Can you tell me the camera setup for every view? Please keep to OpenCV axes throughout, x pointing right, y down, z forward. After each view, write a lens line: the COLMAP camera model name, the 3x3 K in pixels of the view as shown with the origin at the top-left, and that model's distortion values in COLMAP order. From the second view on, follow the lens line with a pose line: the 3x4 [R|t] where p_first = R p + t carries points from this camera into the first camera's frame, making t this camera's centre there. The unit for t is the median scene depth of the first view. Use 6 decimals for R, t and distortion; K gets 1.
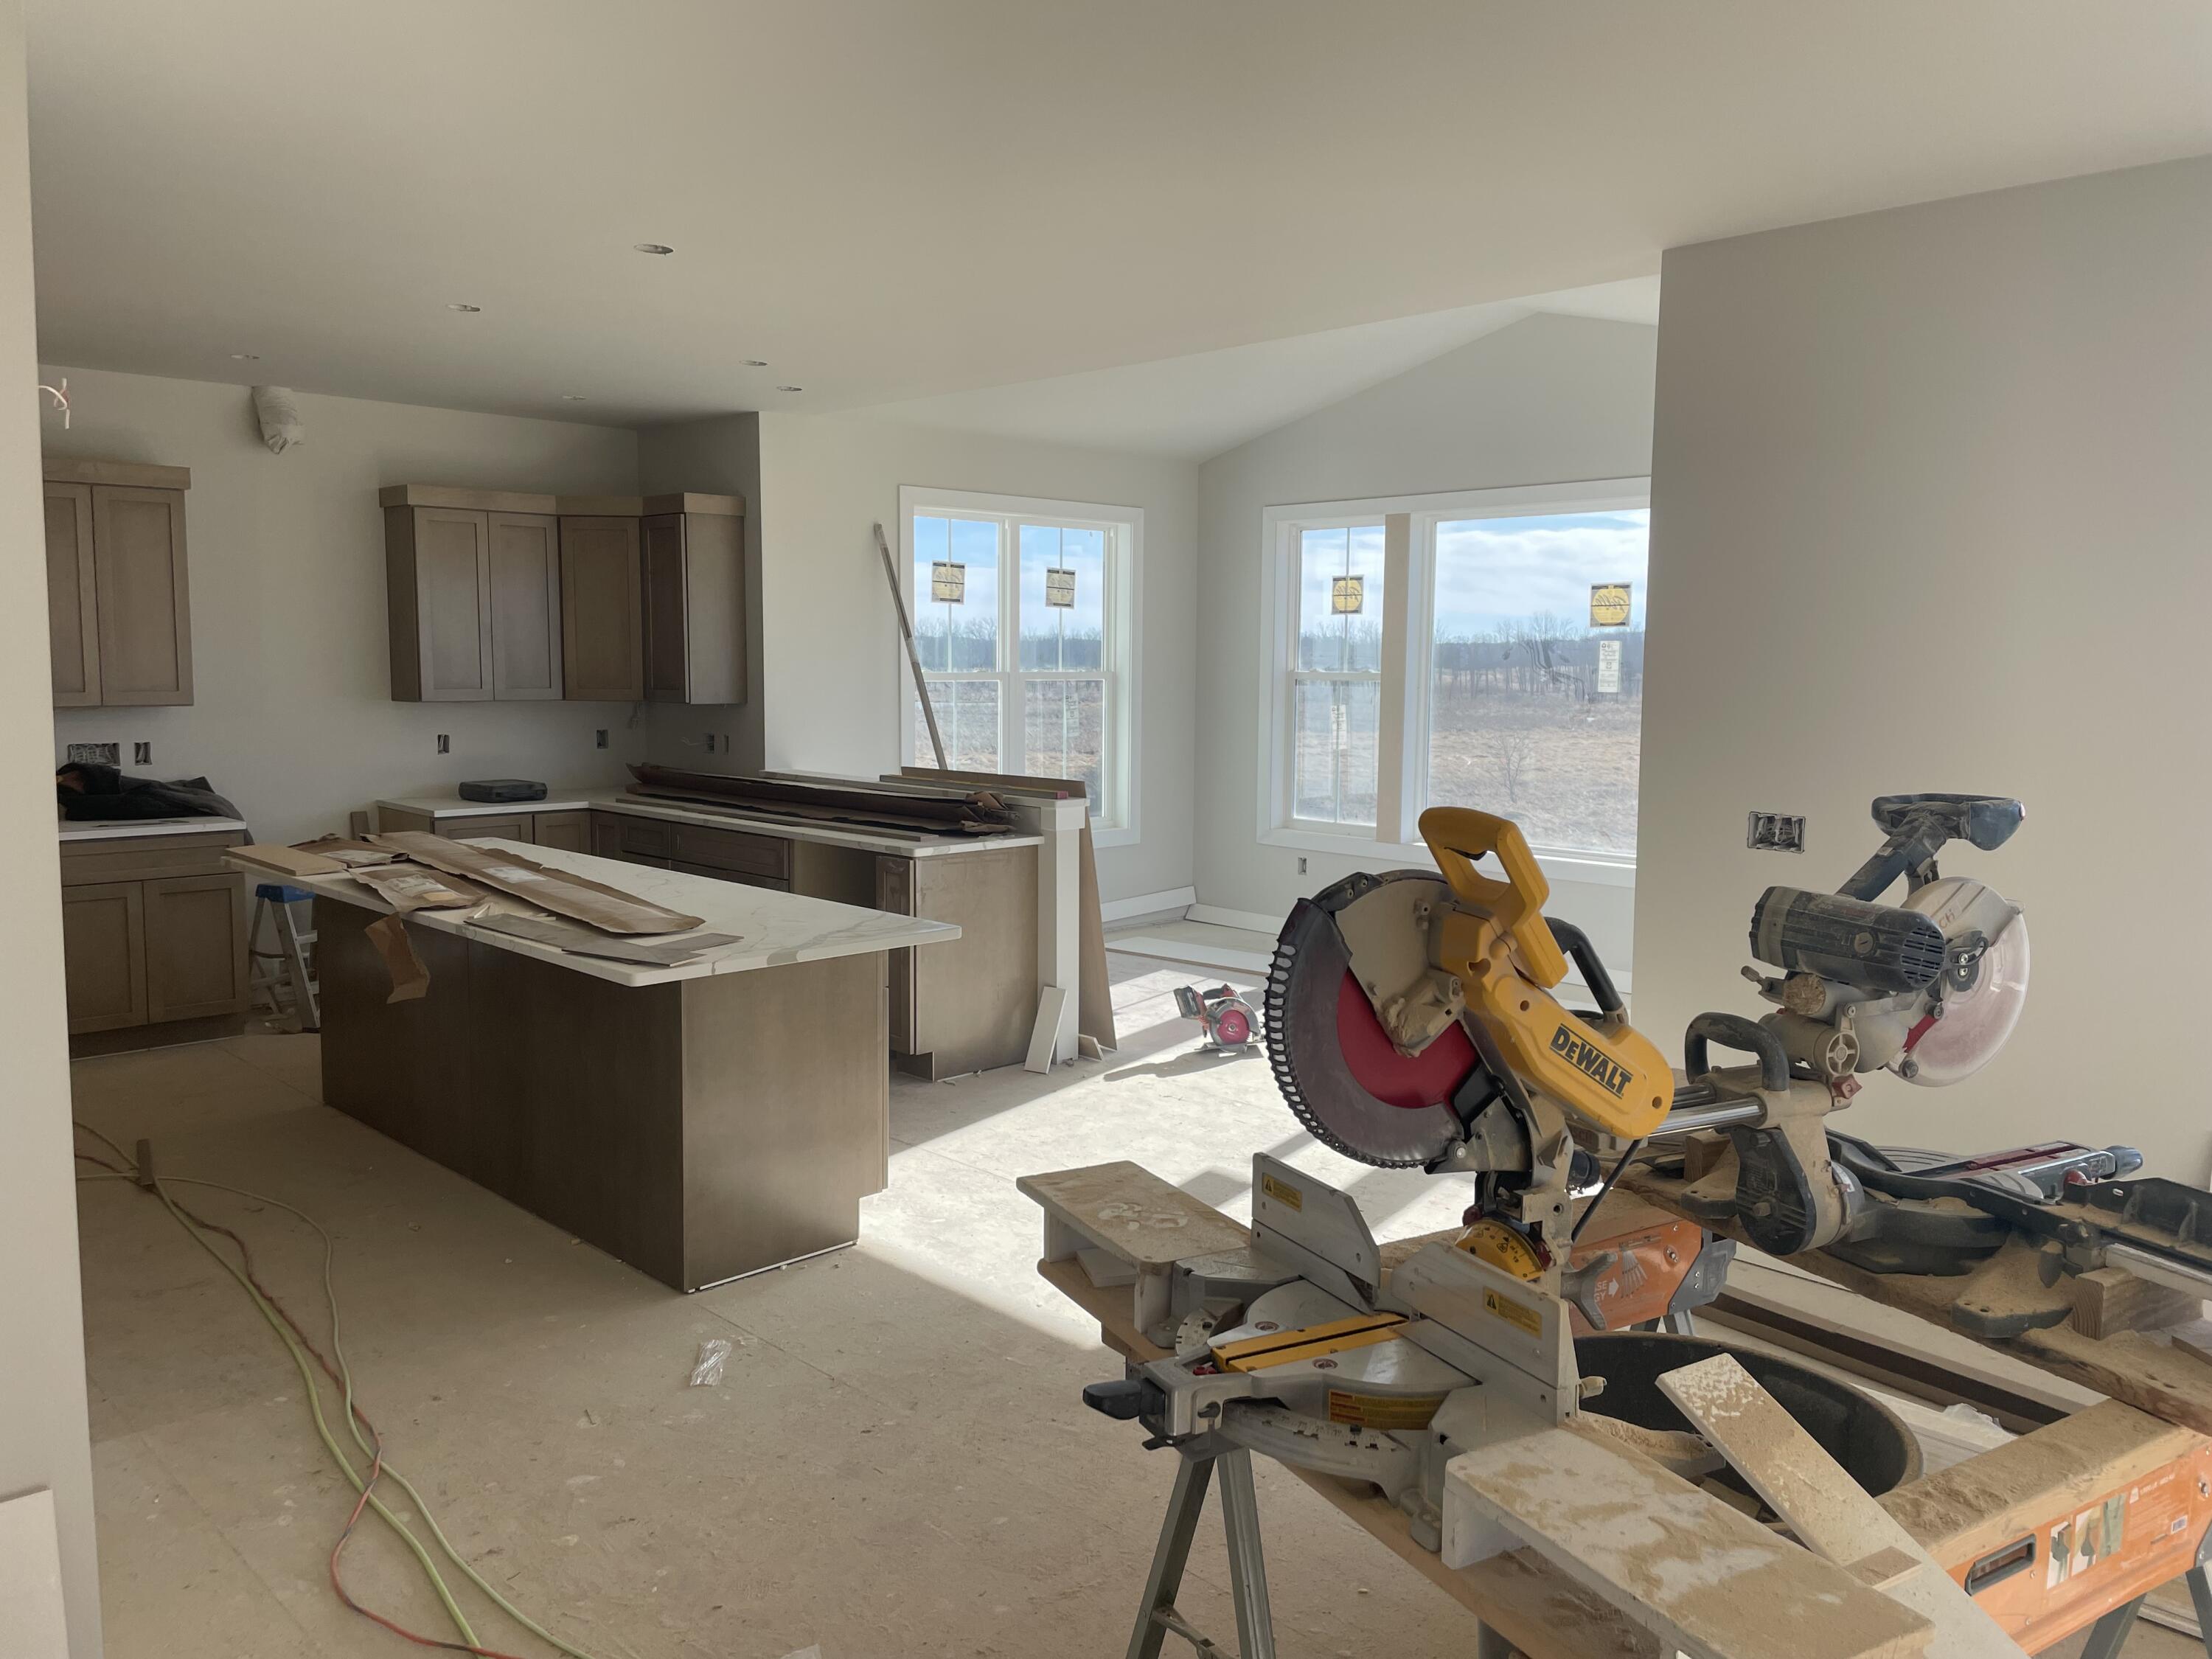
lens RADIAL K [[1647.4, 0, 1108.1], [0, 1647.4, 832.4], [0, 0, 1]] dist [0.030829, -0.022491]
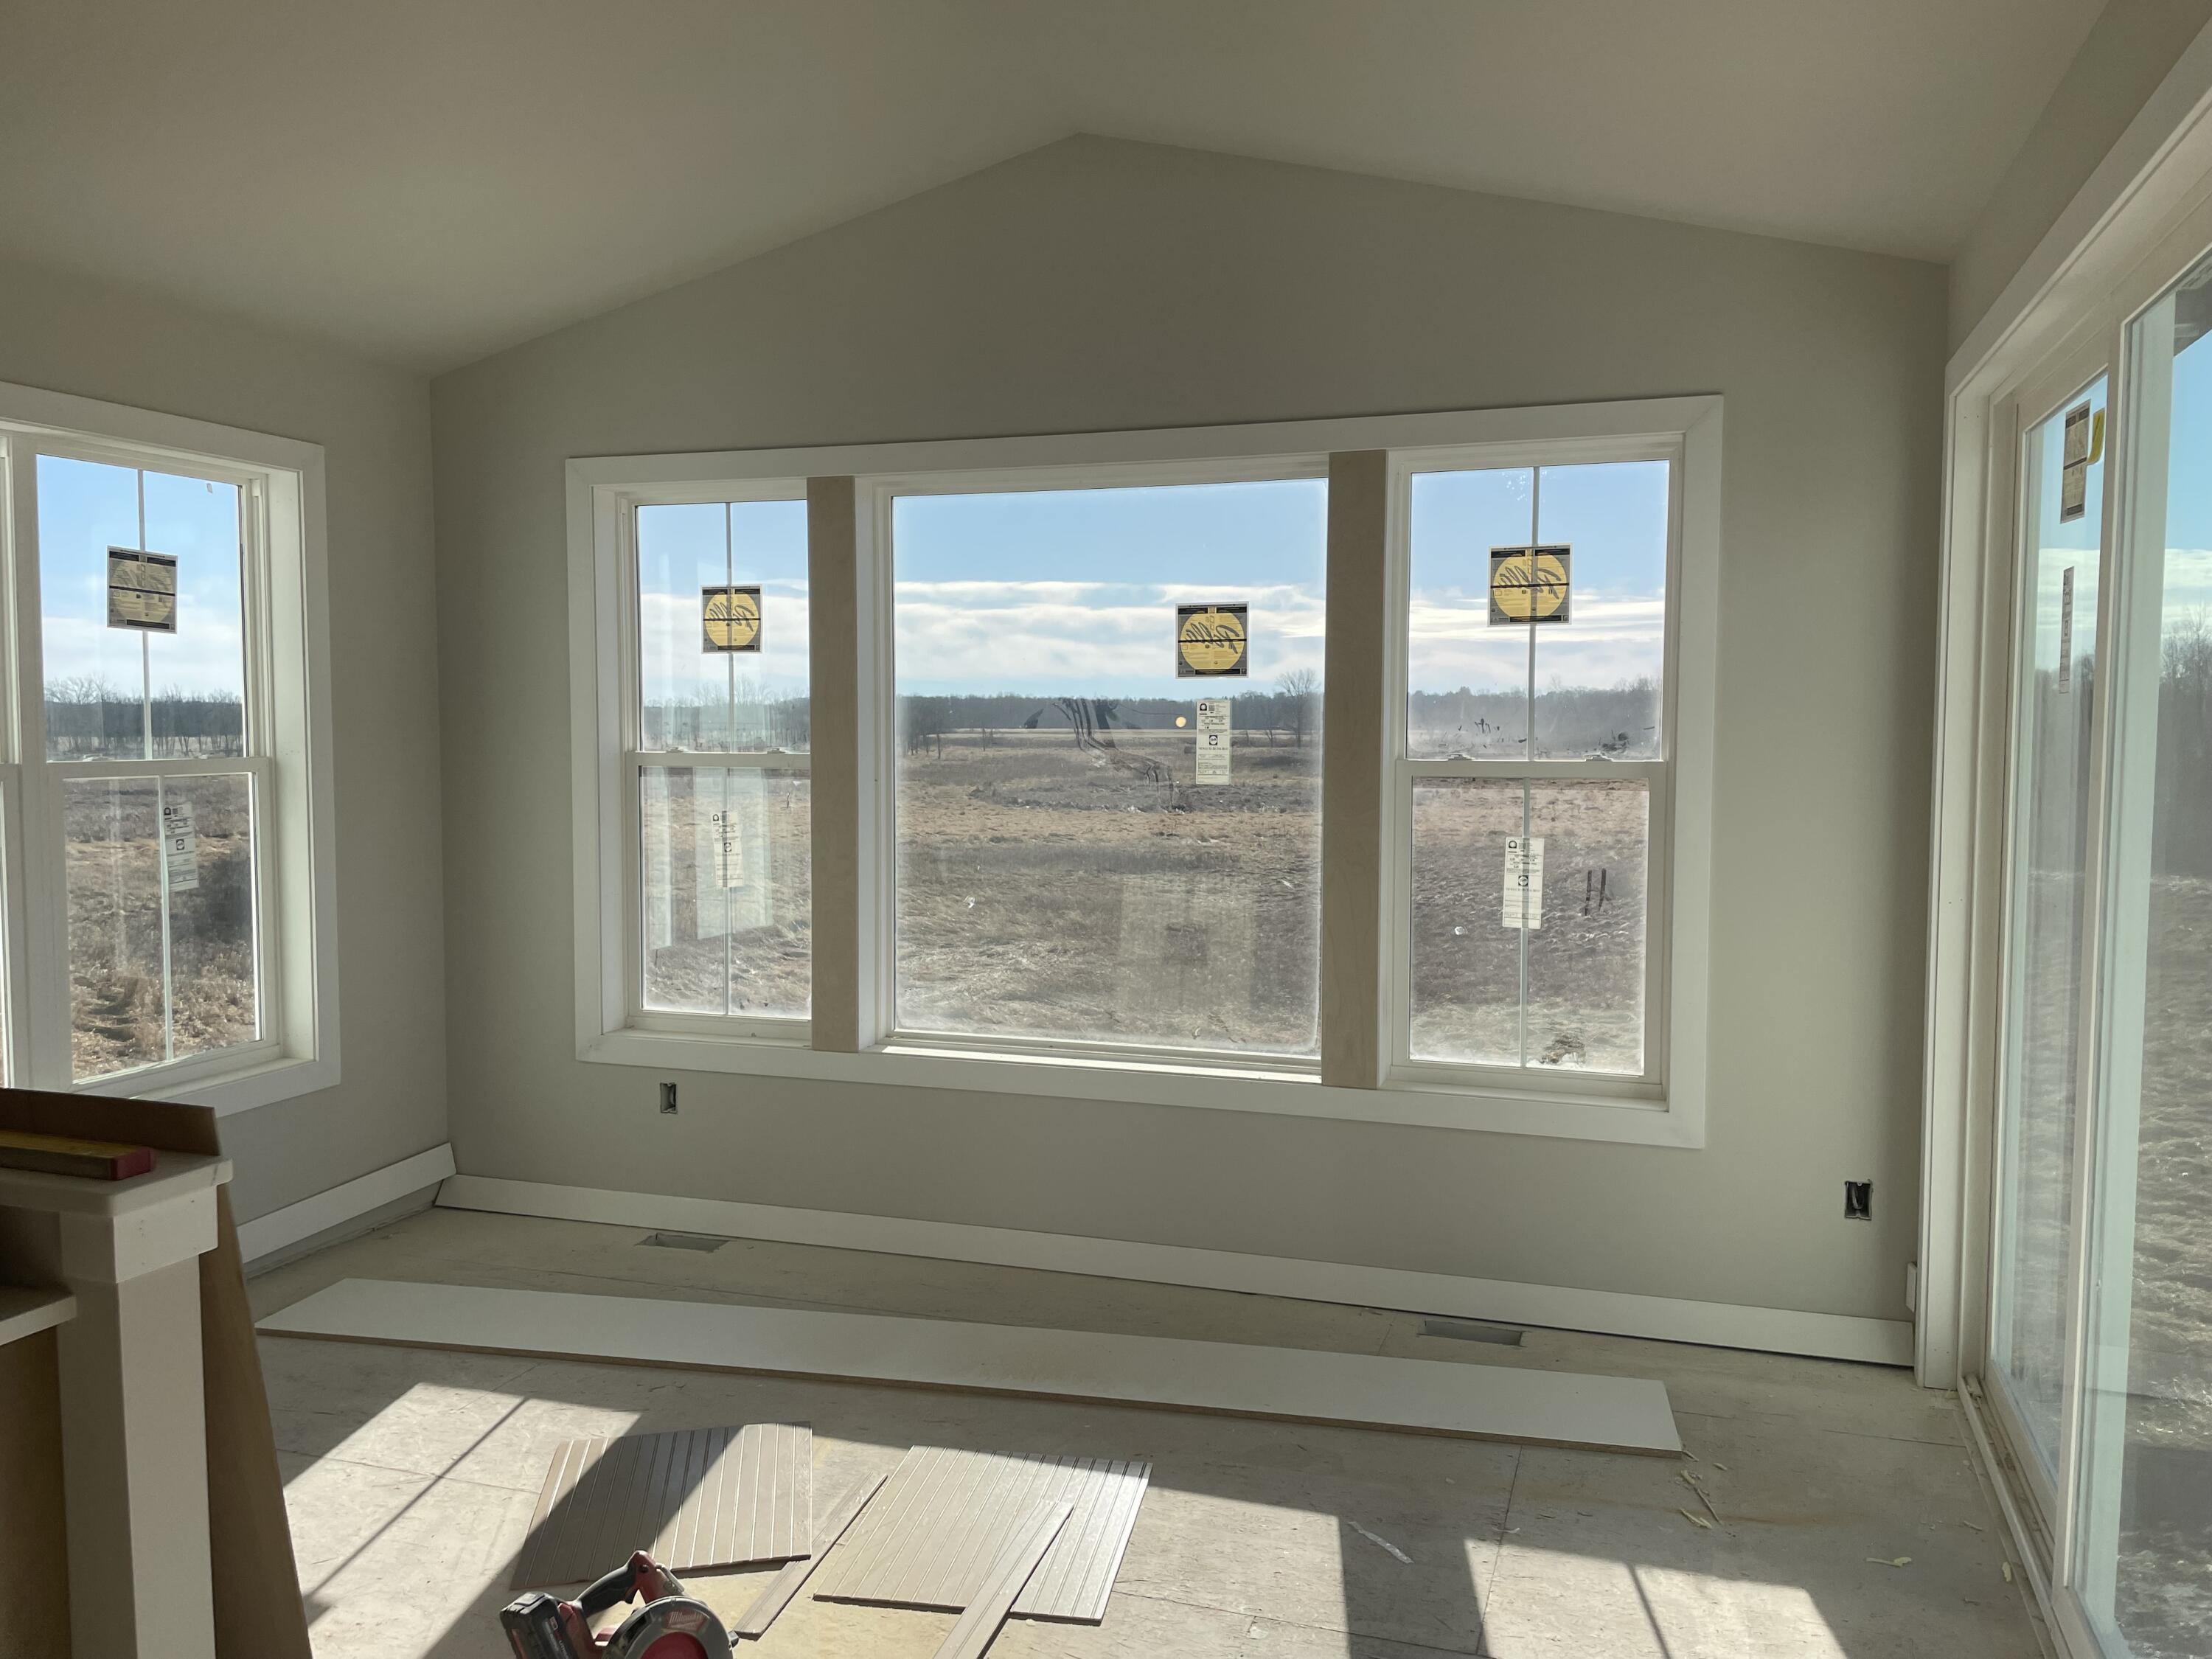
lens RADIAL K [[1647.4, 0, 1129.6], [0, 1647.4, 816.3], [0, 0, 1]] dist [0.030829, -0.022491]
pose [[0.881763, -0.034177, 0.470453, -0.004817], [0.054850, 0.998035, -0.030300, -0.050927], [-0.468493, 0.052521, 0.881905, 0.435798]]
